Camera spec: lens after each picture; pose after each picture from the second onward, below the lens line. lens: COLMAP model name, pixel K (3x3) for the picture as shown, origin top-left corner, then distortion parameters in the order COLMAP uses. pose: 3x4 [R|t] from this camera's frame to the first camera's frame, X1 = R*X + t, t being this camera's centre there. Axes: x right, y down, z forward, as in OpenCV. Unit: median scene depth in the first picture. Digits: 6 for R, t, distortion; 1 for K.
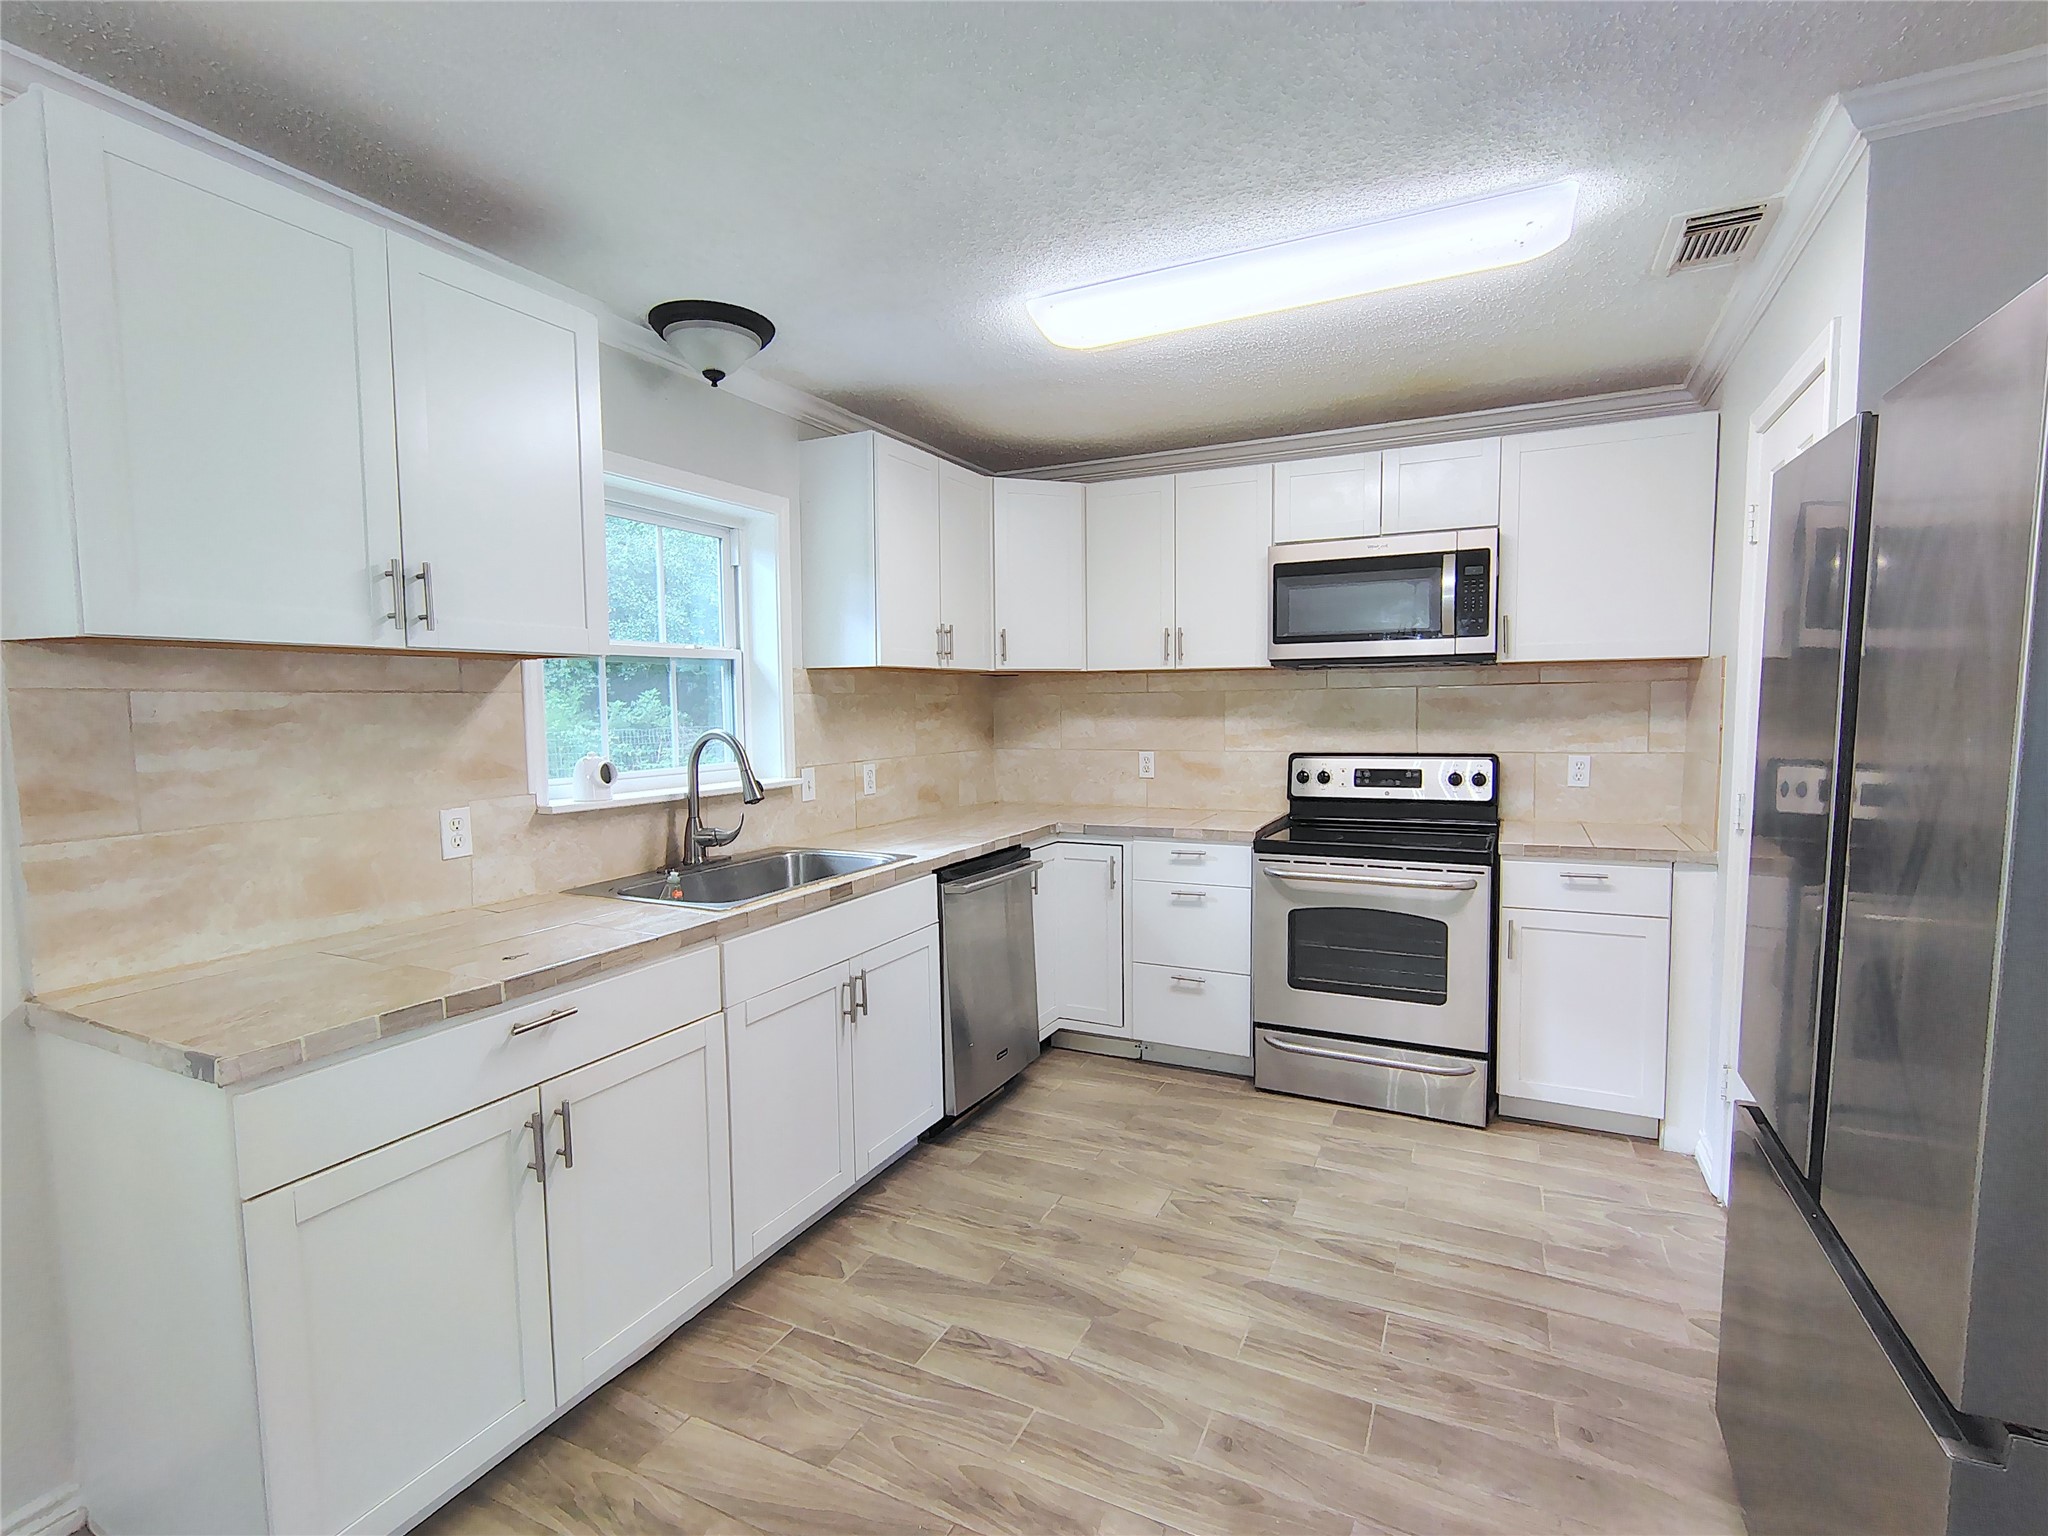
lens RADIAL K [[956.6, 0, 1021.7], [0, 956.6, 773.7], [0, 0, 1]] dist [-0.008226, 0.004962]
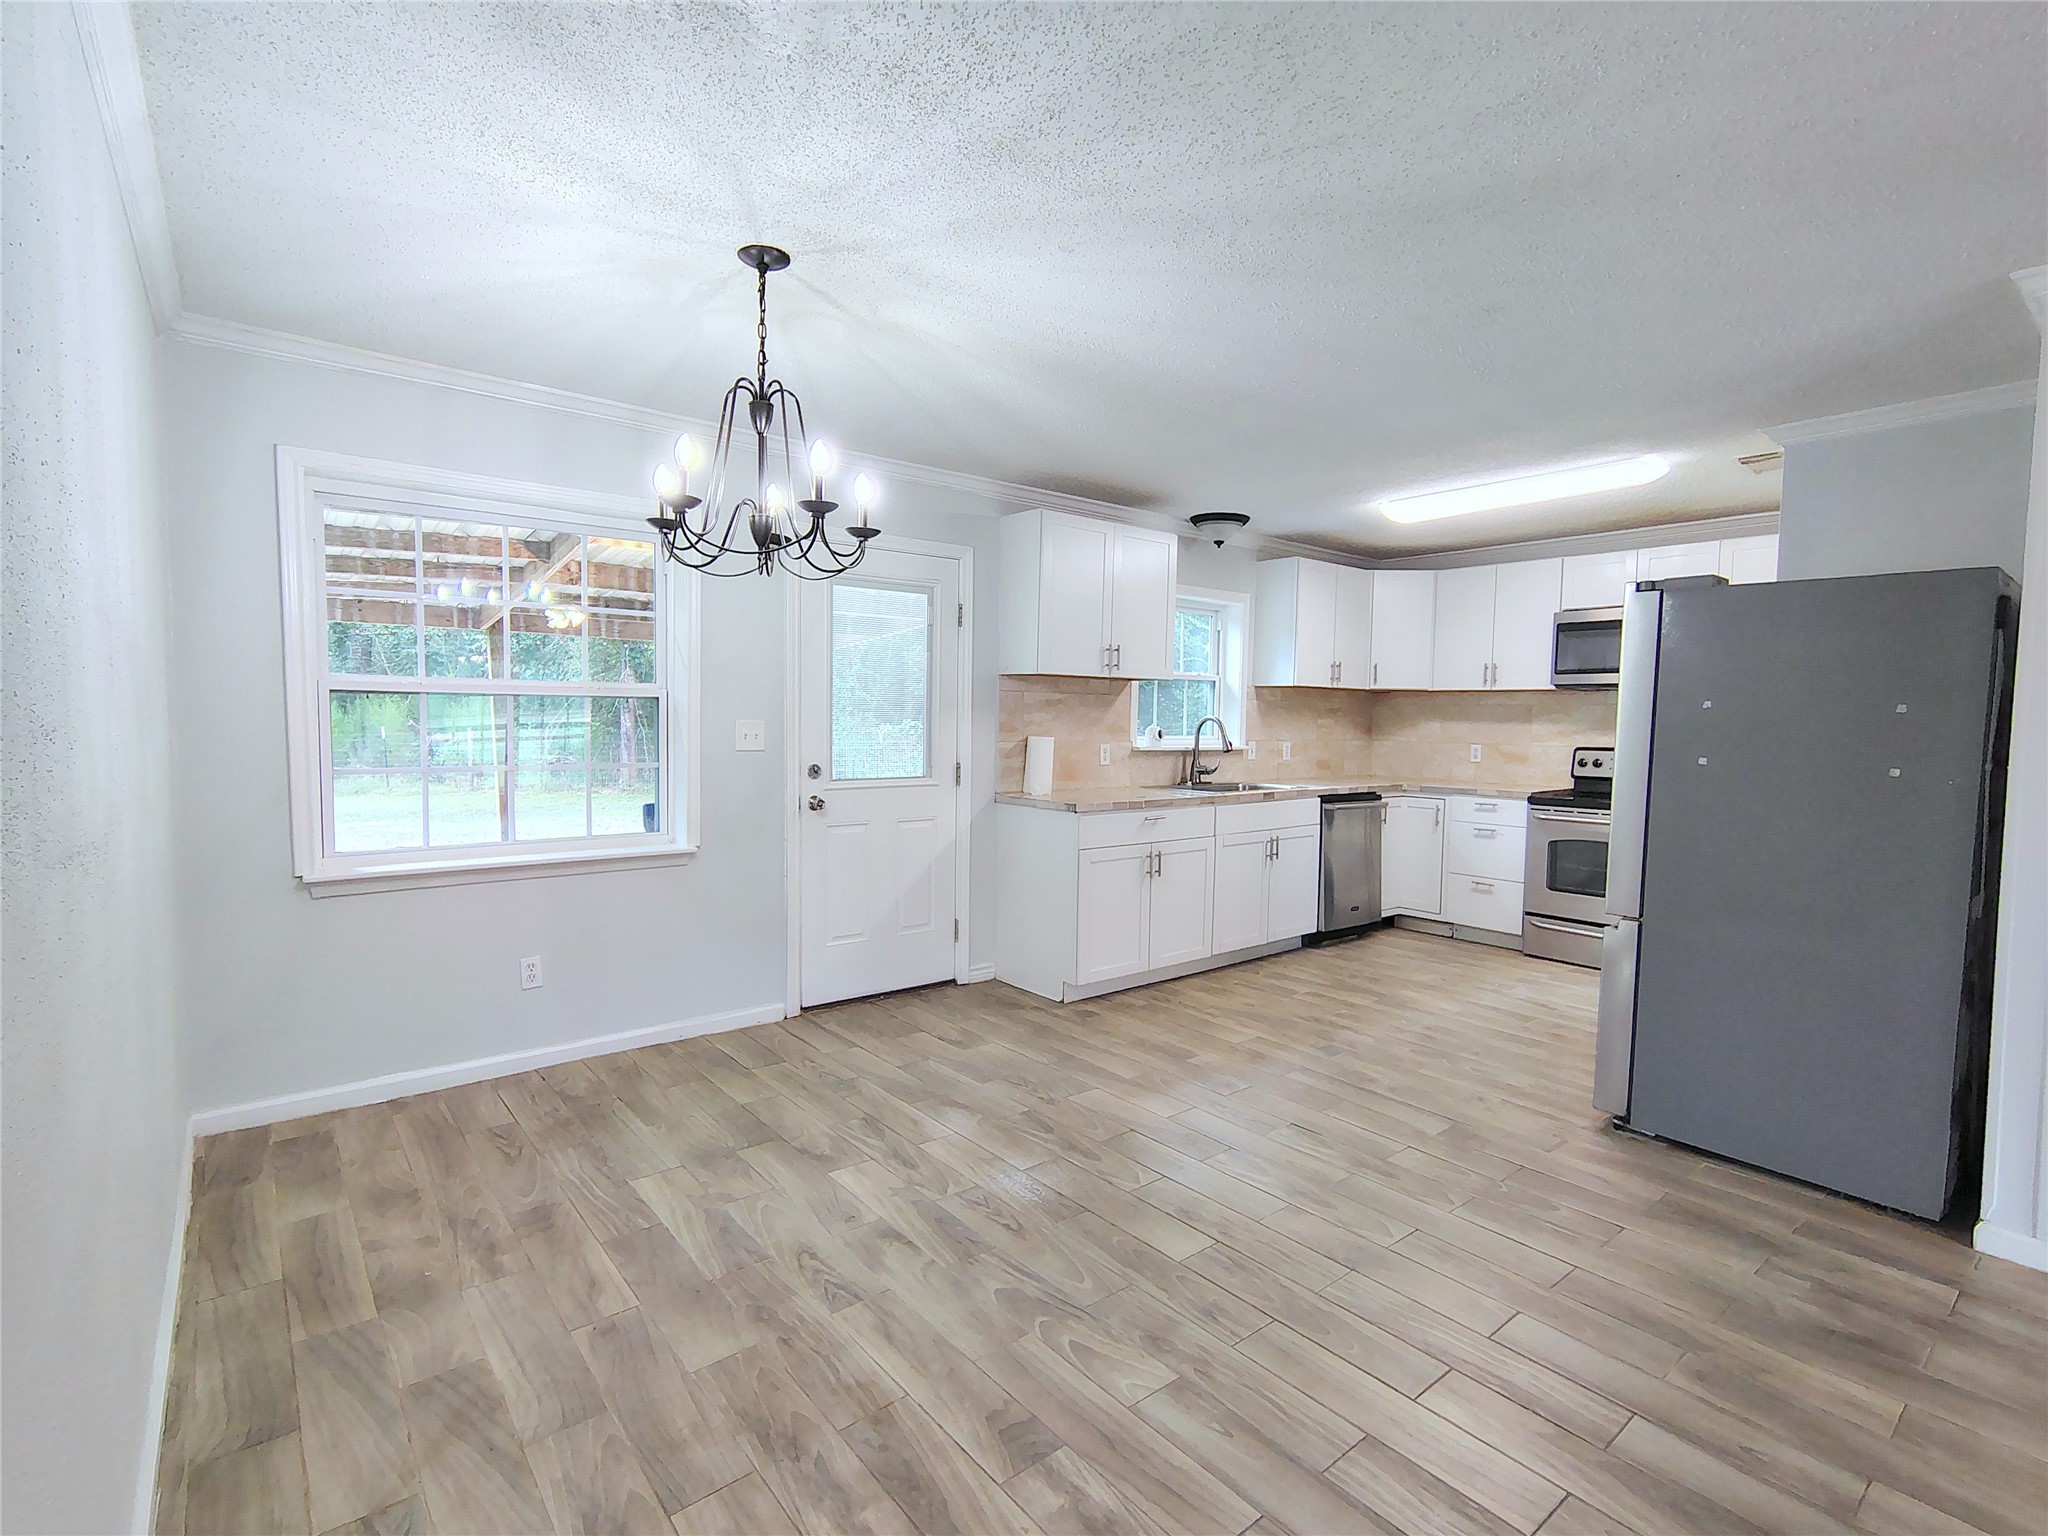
lens RADIAL K [[956.6, 0, 1018.5], [0, 956.6, 770.8], [0, 0, 1]] dist [-0.008226, 0.004962]
pose [[0.906292, 0.051099, -0.419552, 0.150505], [-0.058601, 0.998269, -0.005004, 0.092163], [0.418570, 0.029121, 0.907718, -0.895908]]
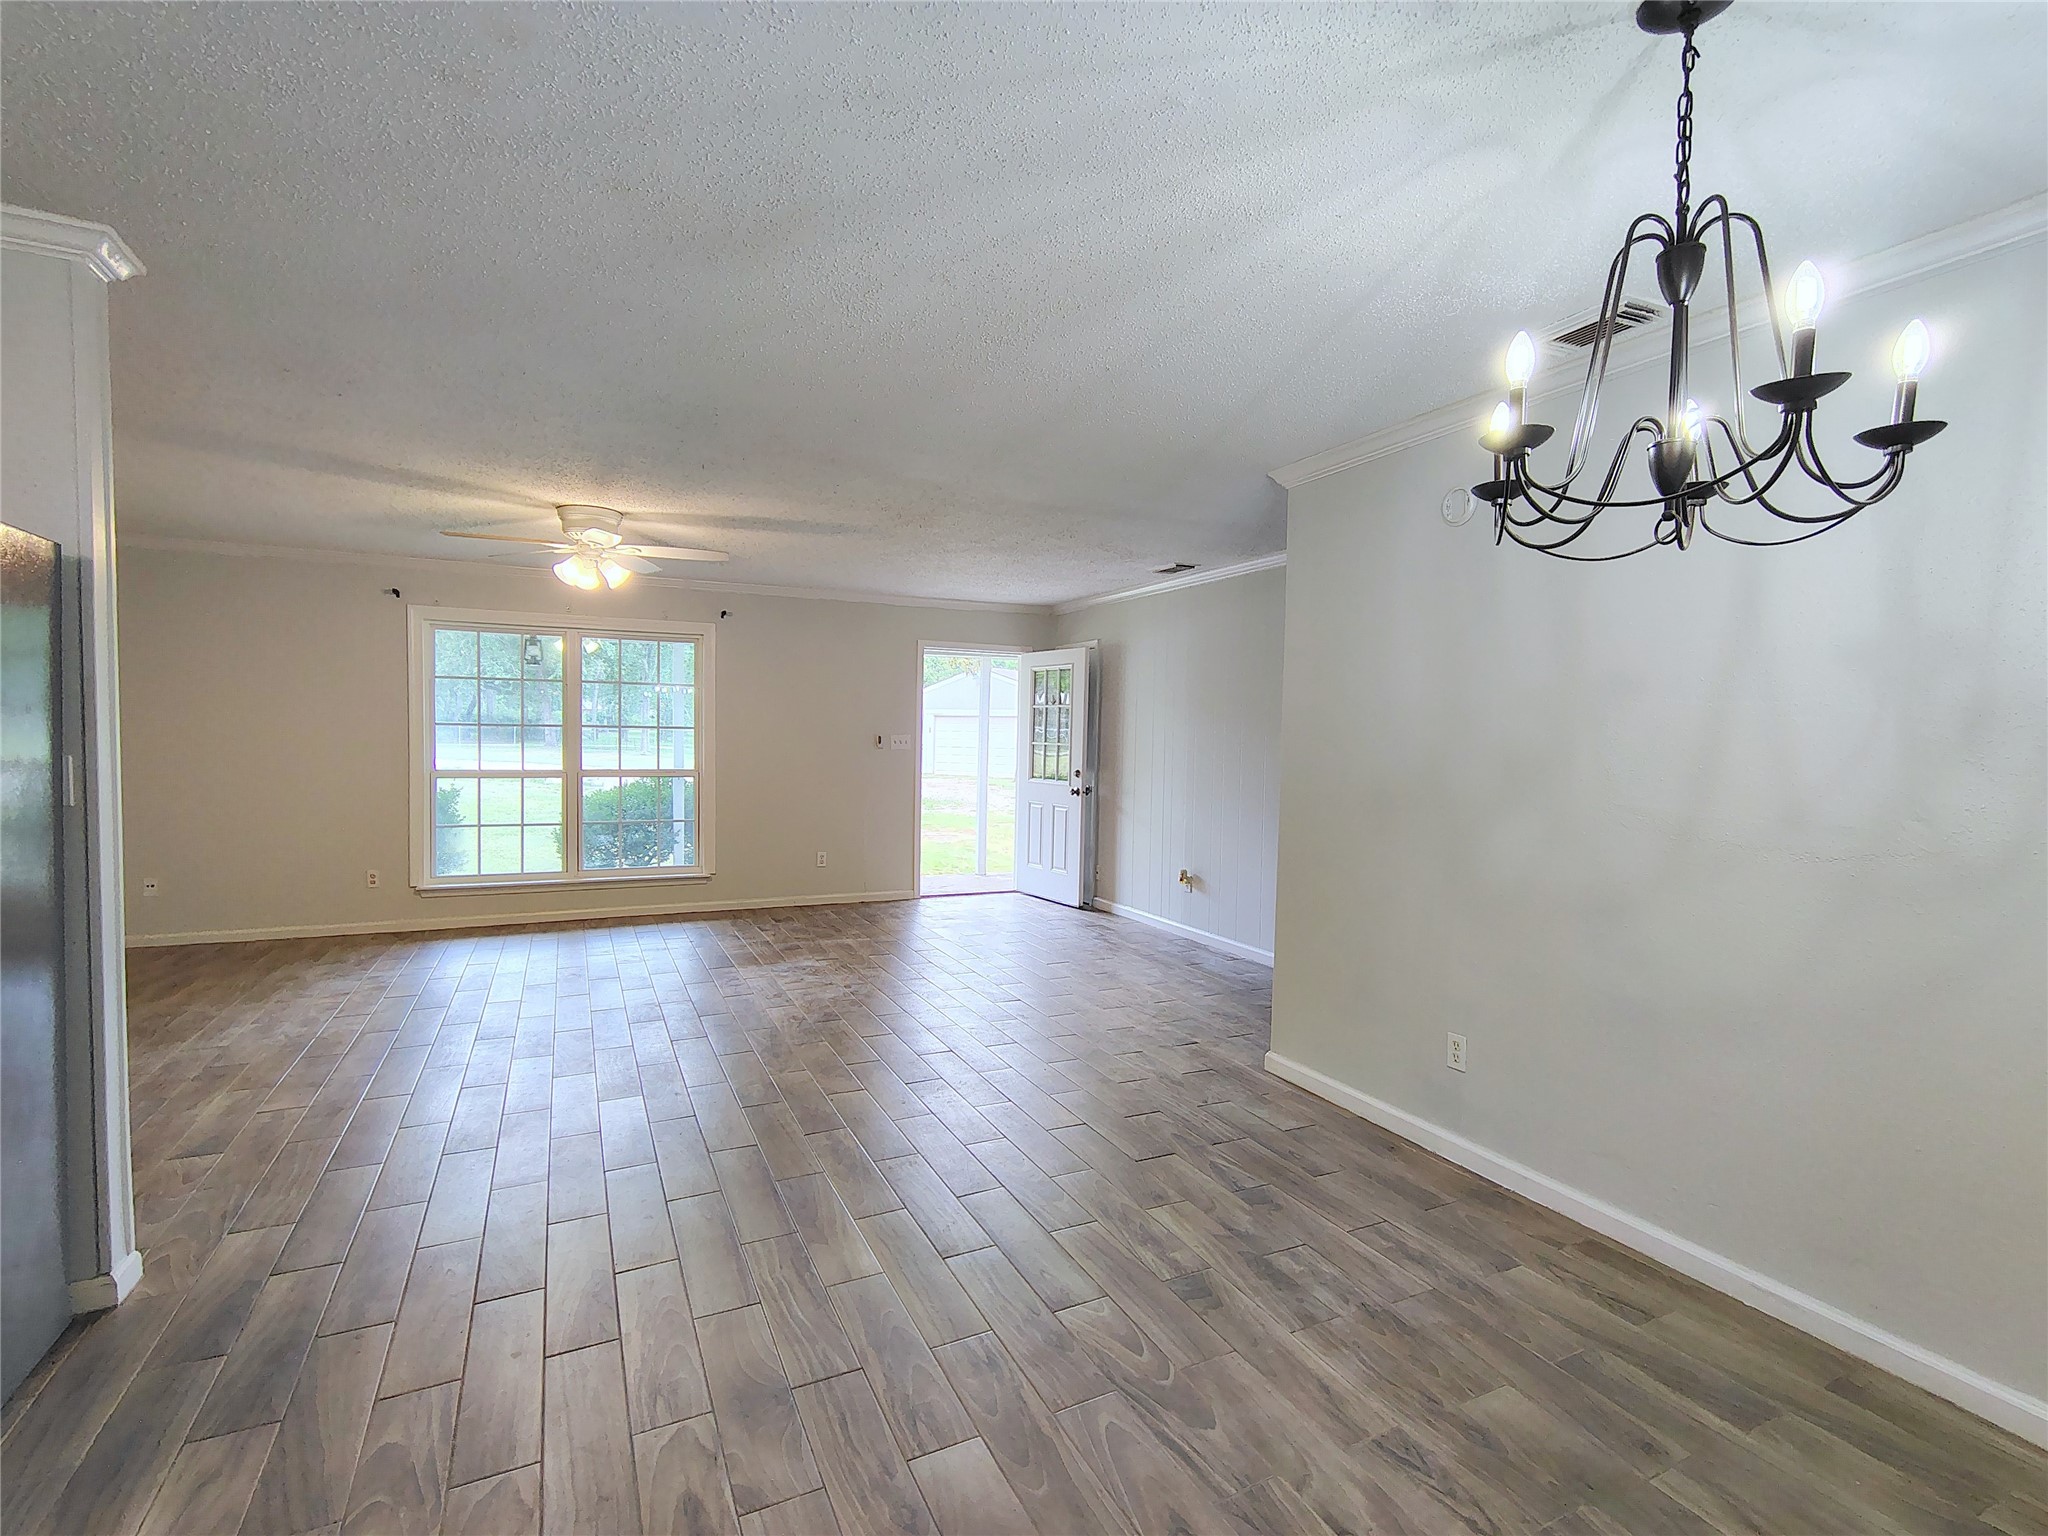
lens RADIAL K [[956.6, 0, 1017.3], [0, 956.6, 771.1], [0, 0, 1]] dist [-0.008226, 0.004962]
pose [[-0.785625, -0.027260, 0.618102, -0.418963], [0.039091, 0.994846, 0.093561, -0.005694], [-0.617467, 0.097666, -0.780510, 0.283745]]
